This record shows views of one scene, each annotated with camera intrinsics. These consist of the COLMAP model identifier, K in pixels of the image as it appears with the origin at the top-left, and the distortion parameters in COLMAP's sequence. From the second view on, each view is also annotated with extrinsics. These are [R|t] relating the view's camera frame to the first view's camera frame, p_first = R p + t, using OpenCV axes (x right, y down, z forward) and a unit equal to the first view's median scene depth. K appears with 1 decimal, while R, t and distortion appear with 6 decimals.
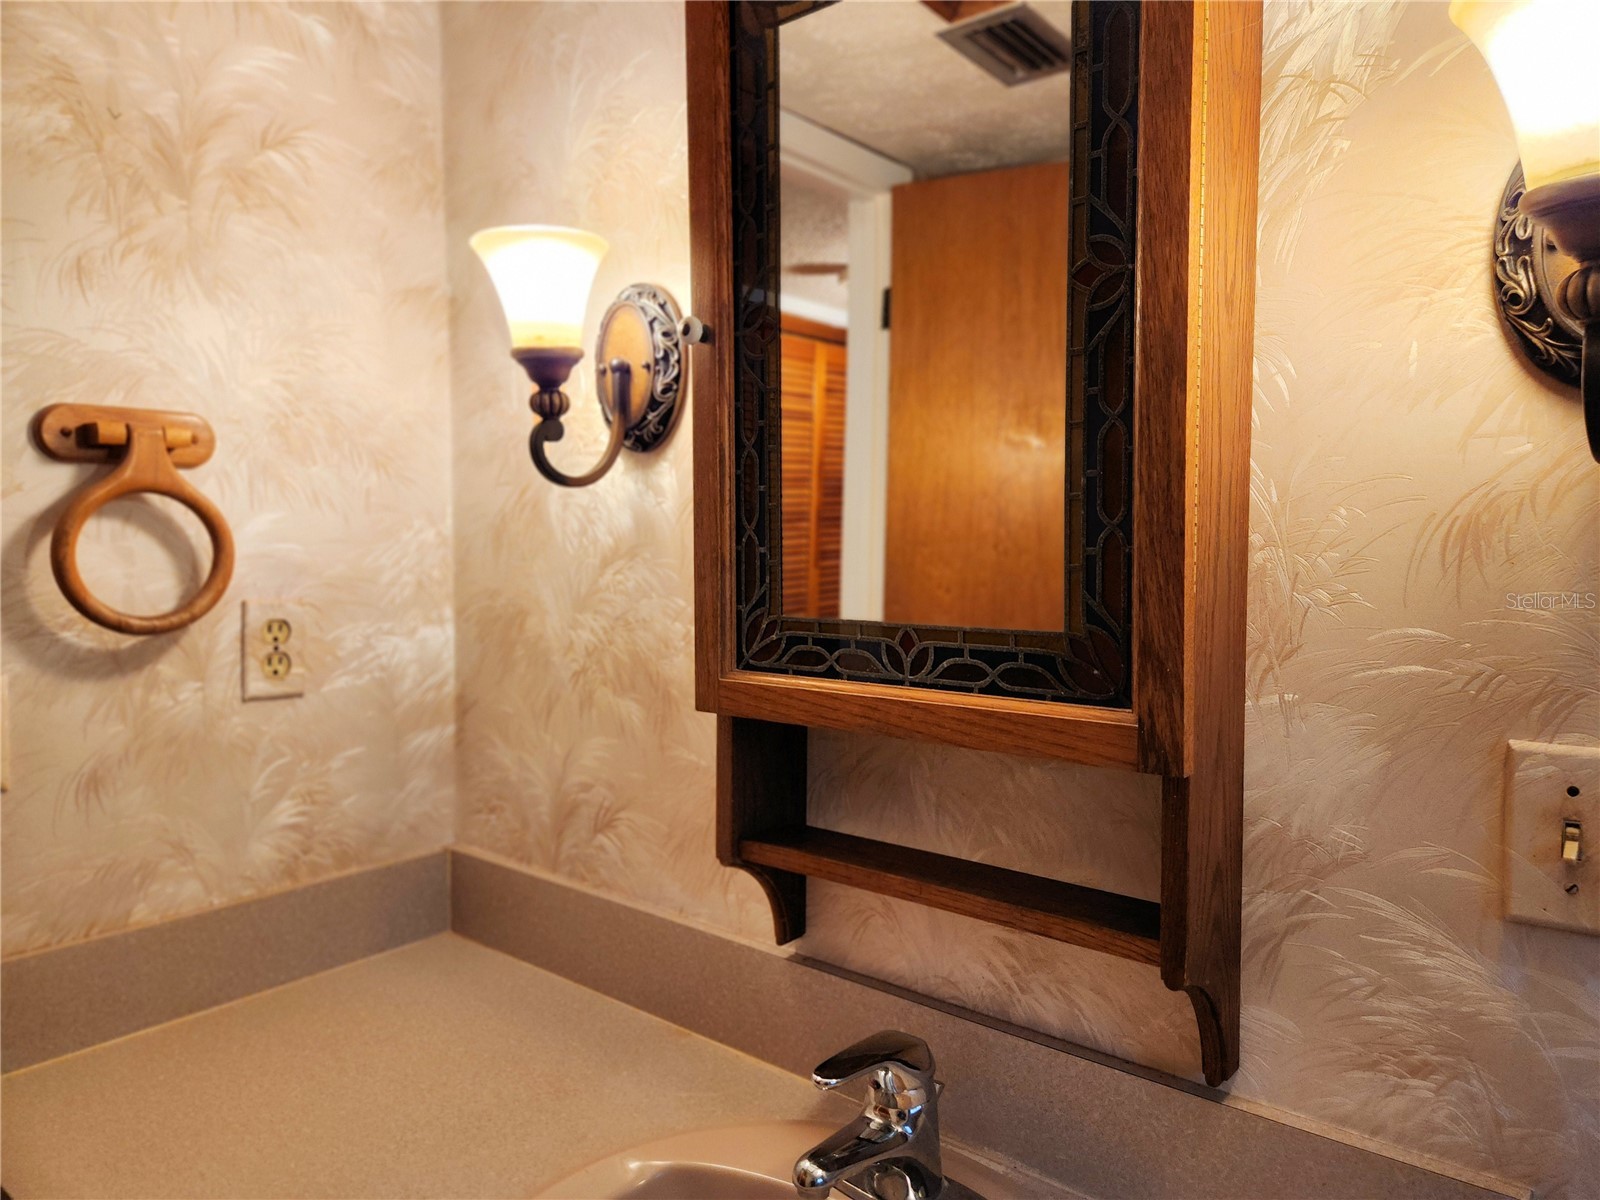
lens RADIAL K [[1073.8, 0, 806.8], [0, 1073.8, 600.4], [0, 0, 1]] dist [0.059294, -0.048595]
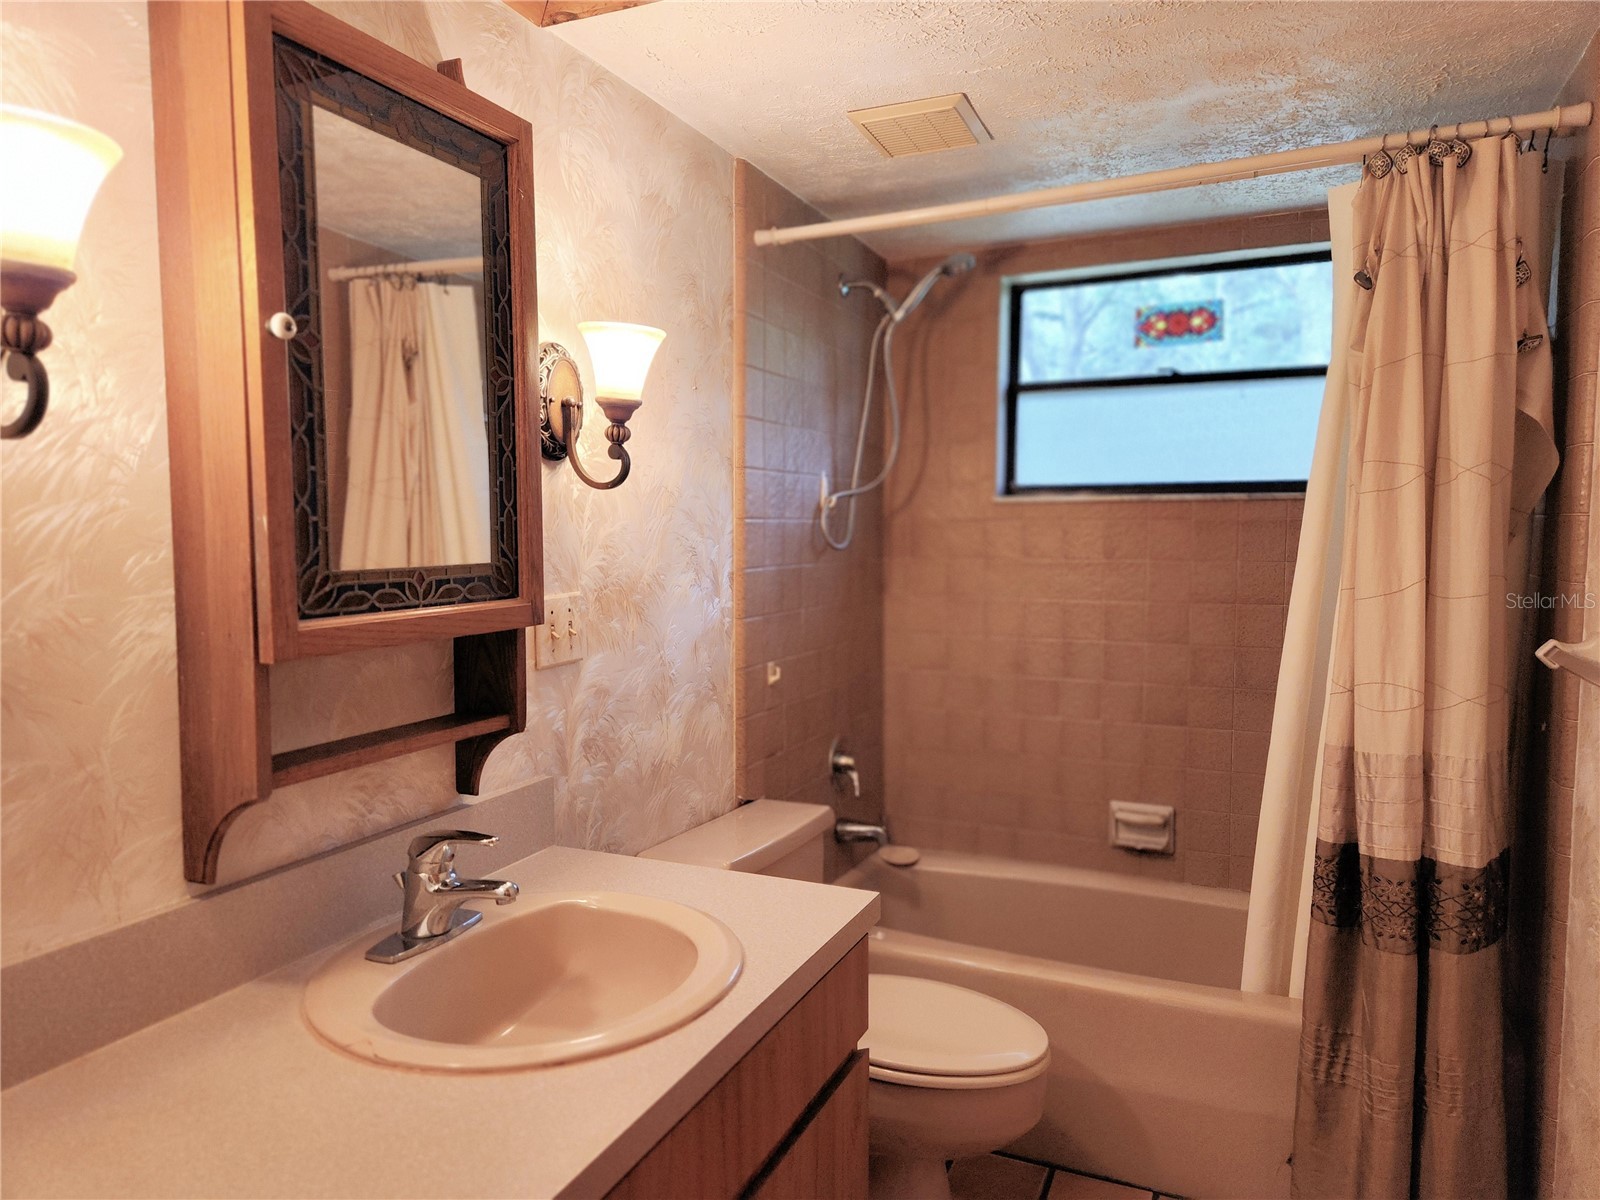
lens RADIAL K [[1073.8, 0, 795.1], [0, 1073.8, 598.9], [0, 0, 1]] dist [0.059294, -0.048595]
pose [[-0.286328, -0.069564, 0.955603, -1.432016], [0.046562, 0.995172, 0.086396, -0.038655], [-0.956999, 0.069233, -0.281707, 0.861905]]
